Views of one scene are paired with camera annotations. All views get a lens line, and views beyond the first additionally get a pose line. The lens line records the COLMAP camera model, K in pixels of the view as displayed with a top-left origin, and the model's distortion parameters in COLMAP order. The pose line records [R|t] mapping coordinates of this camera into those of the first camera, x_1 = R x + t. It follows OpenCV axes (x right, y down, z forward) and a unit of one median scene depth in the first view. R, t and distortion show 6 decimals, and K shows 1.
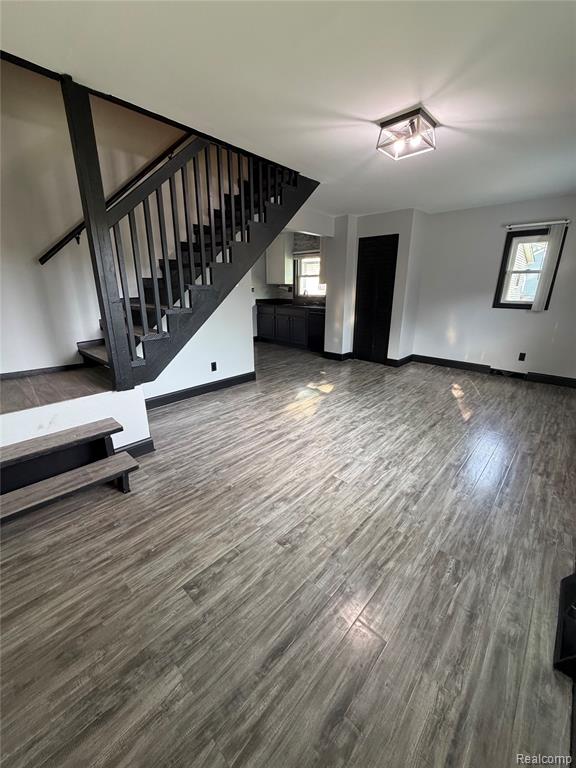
lens RADIAL K [[307.4, 0, 288.4], [0, 307.4, 380.8], [0, 0, 1]] dist [0.000273, -0.000120]
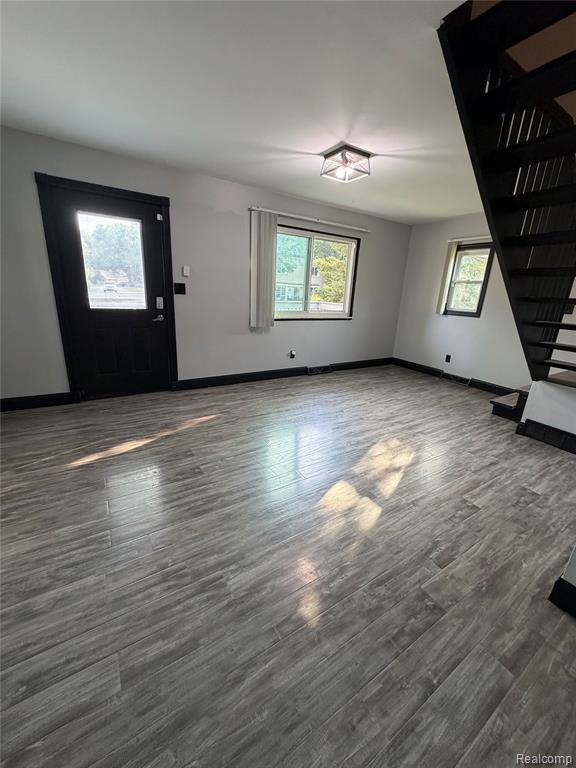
lens RADIAL K [[307.4, 0, 288.4], [0, 307.4, 380.8], [0, 0, 1]] dist [0.000273, -0.000120]
pose [[-0.964795, -0.127947, 0.229782, 0.149586], [0.020179, 0.835101, 0.549727, -0.524632], [-0.262227, 0.535011, -0.803119, 1.733314]]
